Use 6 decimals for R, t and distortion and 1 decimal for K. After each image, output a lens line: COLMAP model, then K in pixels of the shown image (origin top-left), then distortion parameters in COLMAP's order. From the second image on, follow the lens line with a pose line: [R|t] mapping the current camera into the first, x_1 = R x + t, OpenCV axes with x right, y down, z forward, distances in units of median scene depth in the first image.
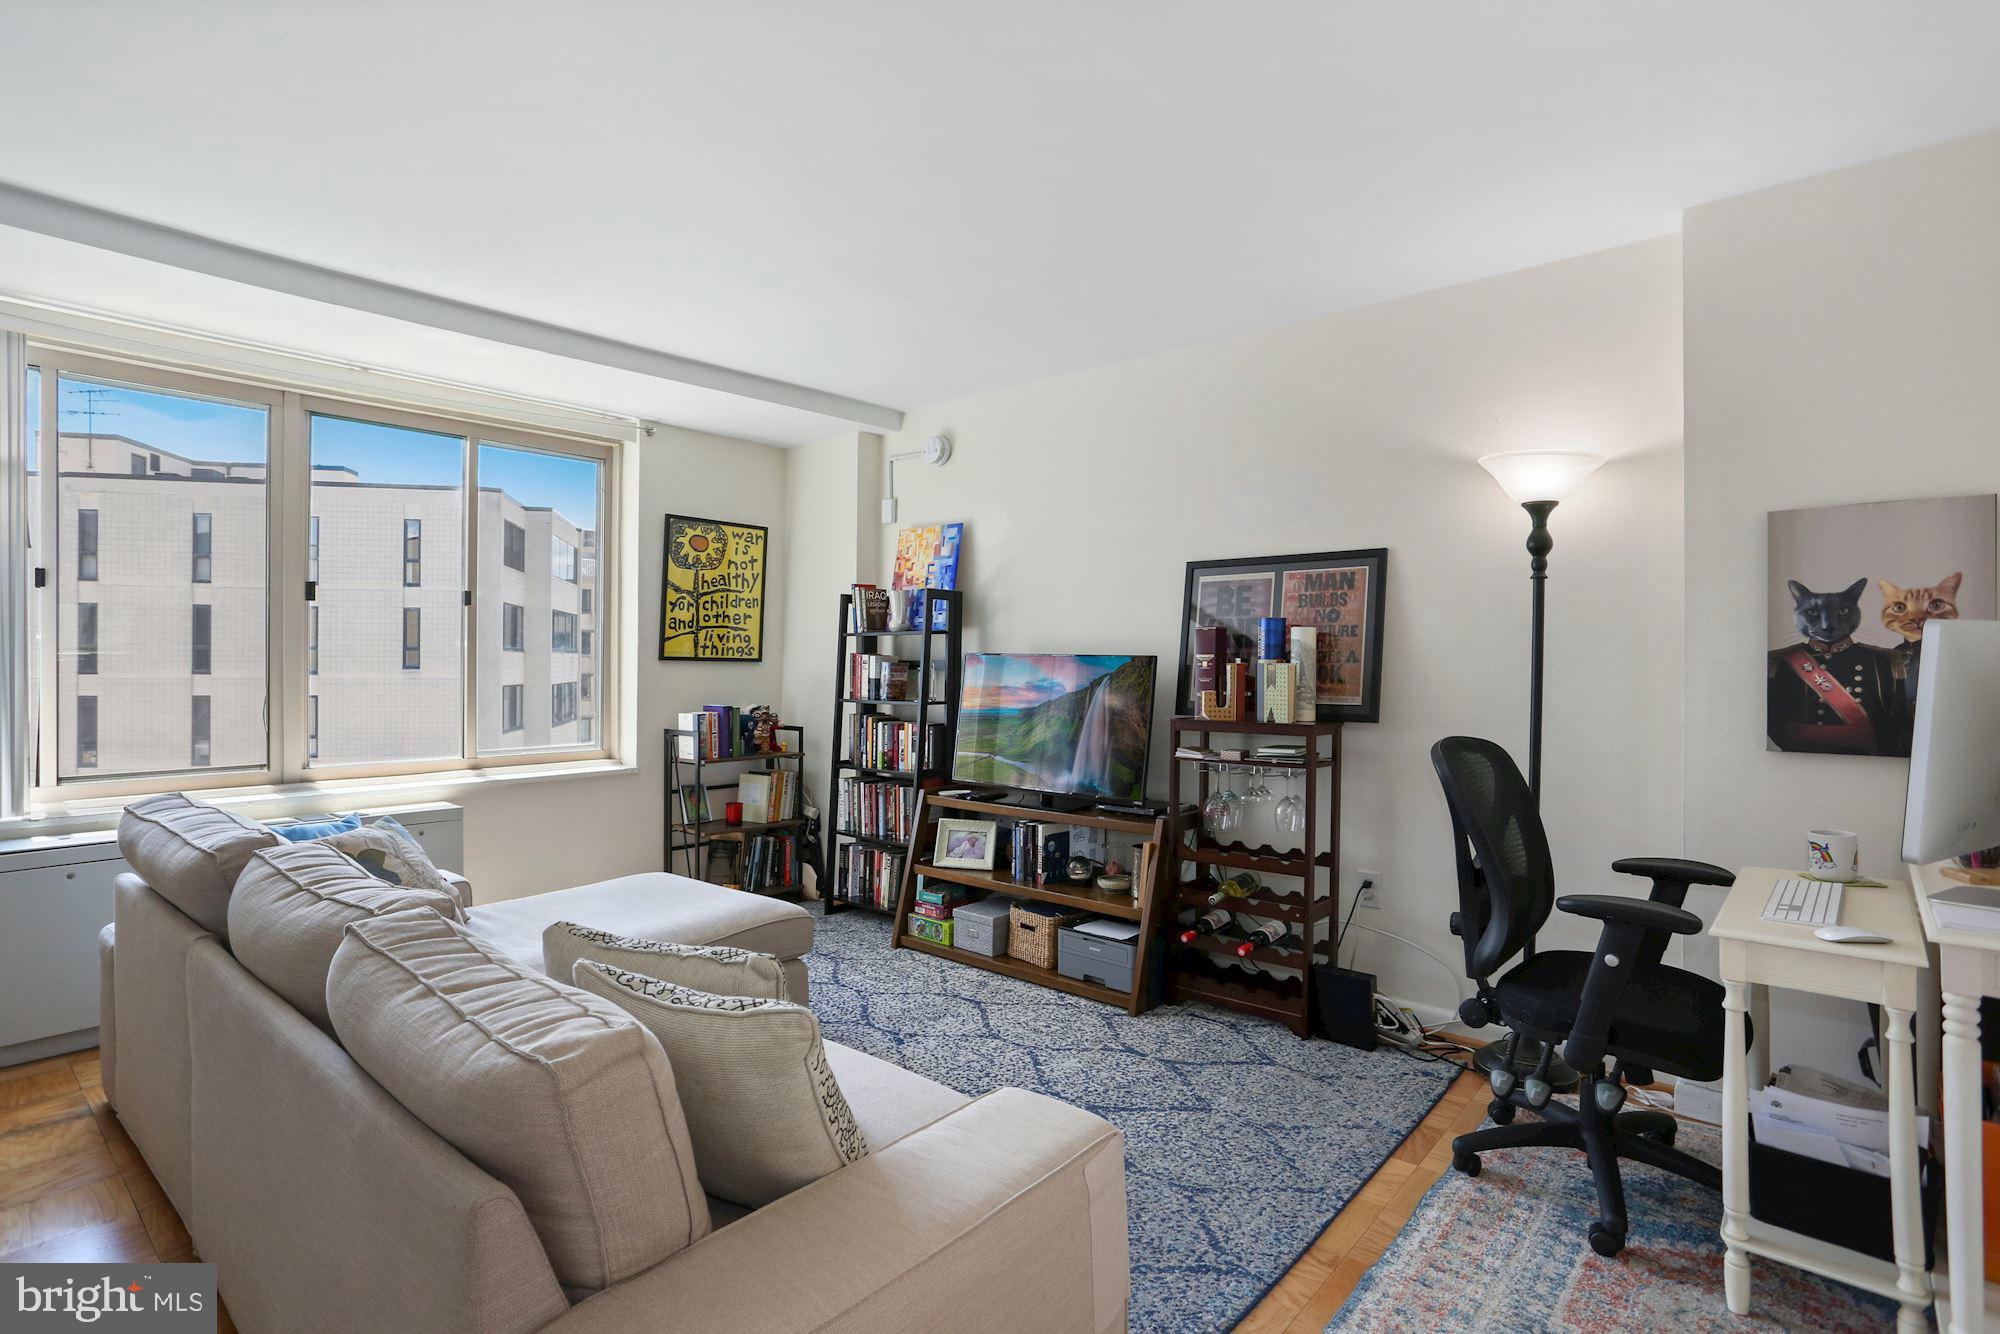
lens RADIAL K [[970.1, 0, 985.6], [0, 970.1, 661.1], [0, 0, 1]] dist [-0.091513, 0.042426]
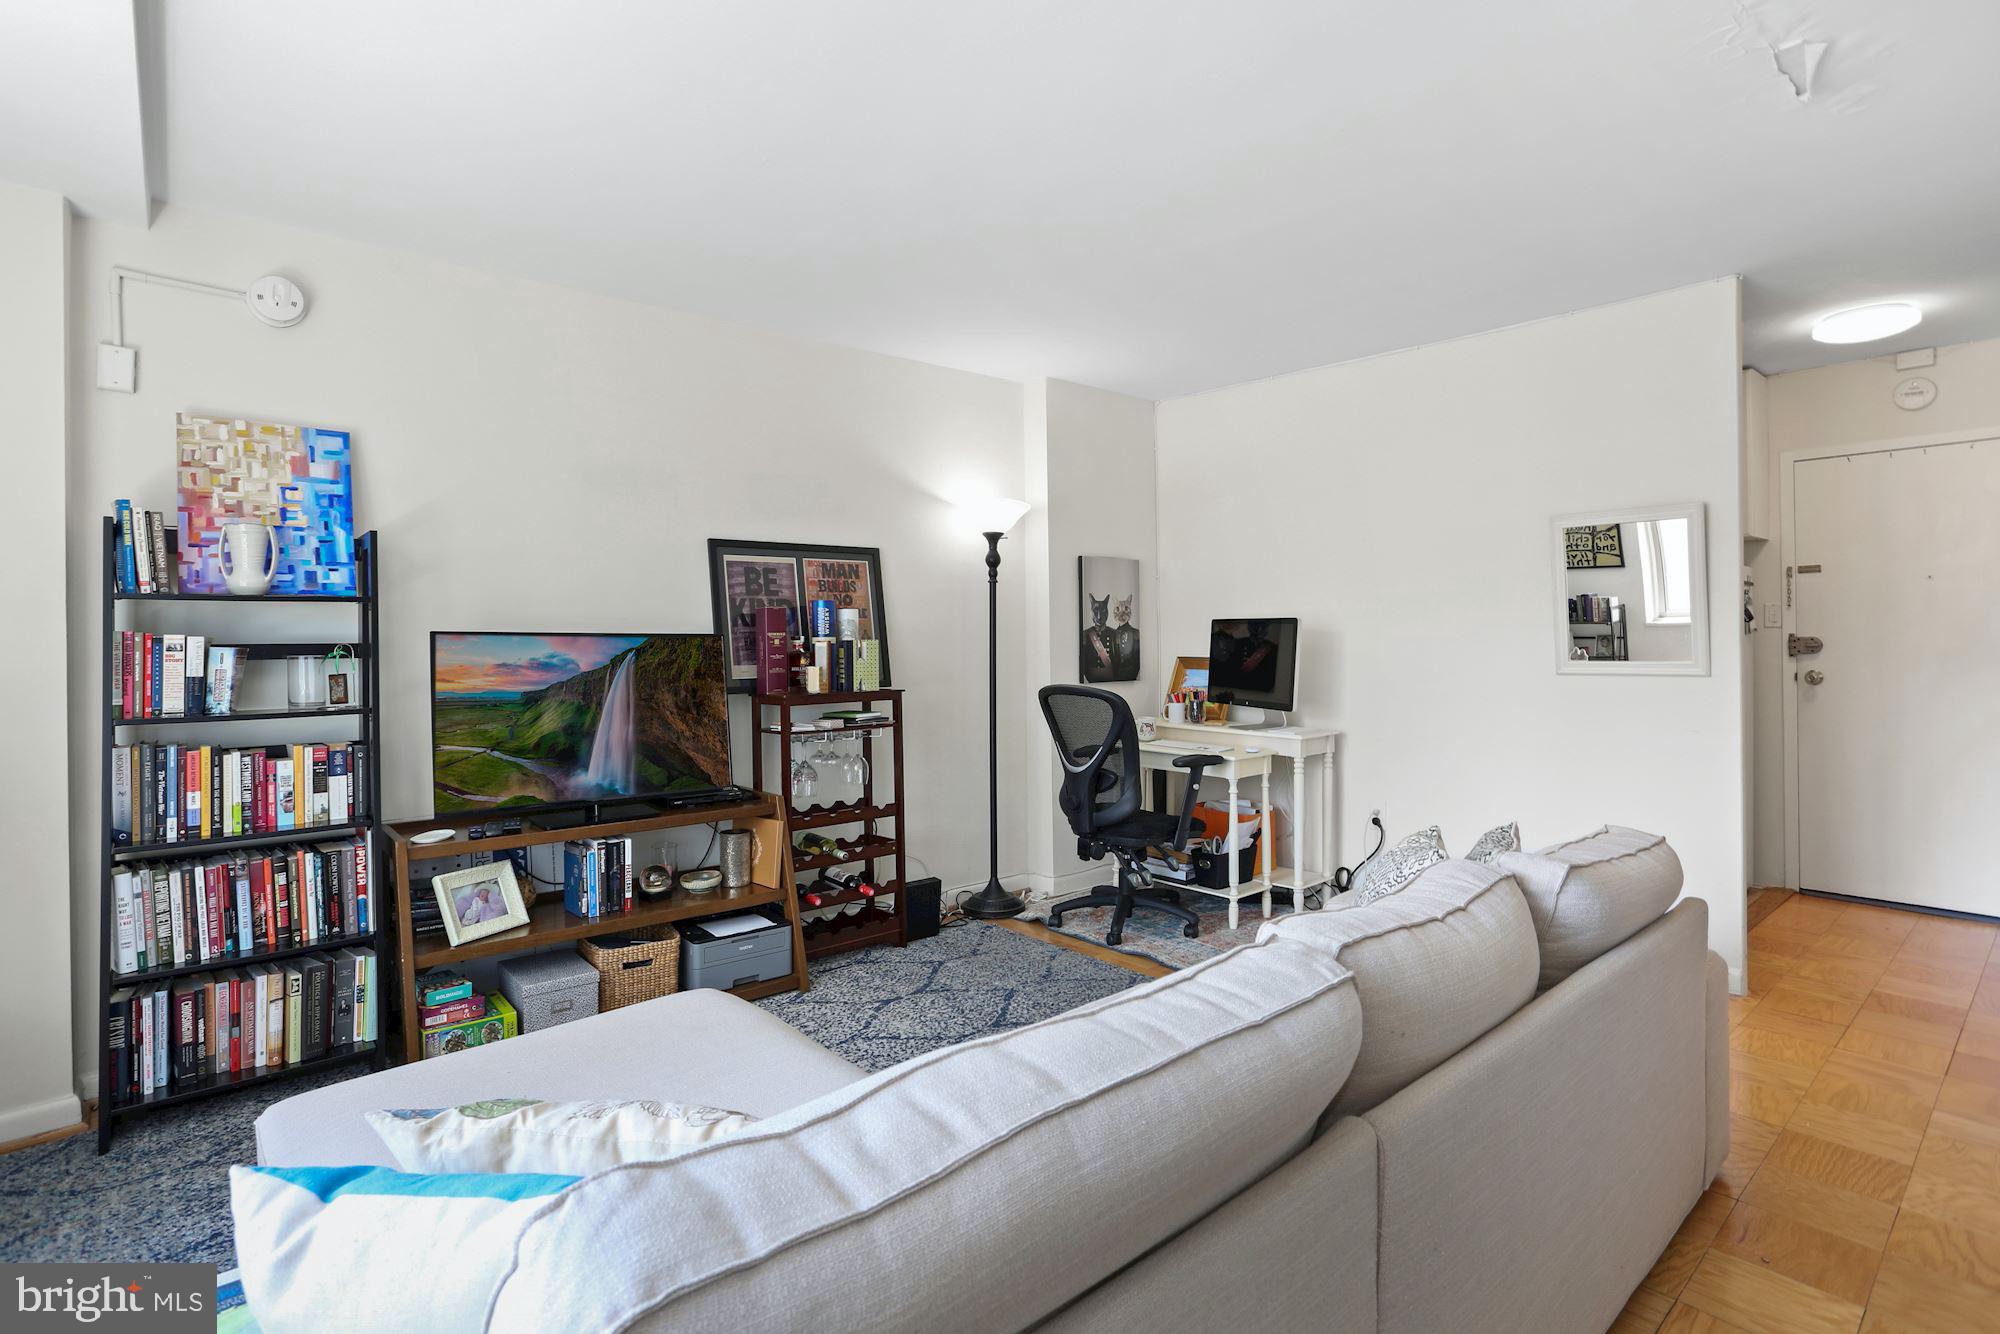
lens RADIAL K [[970.1, 0, 985.6], [0, 970.1, 661.1], [0, 0, 1]] dist [-0.091513, 0.042426]
pose [[0.139135, -0.023013, 0.990006, -0.801490], [0.013512, 0.999681, 0.021339, 0.004680], [-0.990181, 0.010408, 0.139402, 0.663647]]
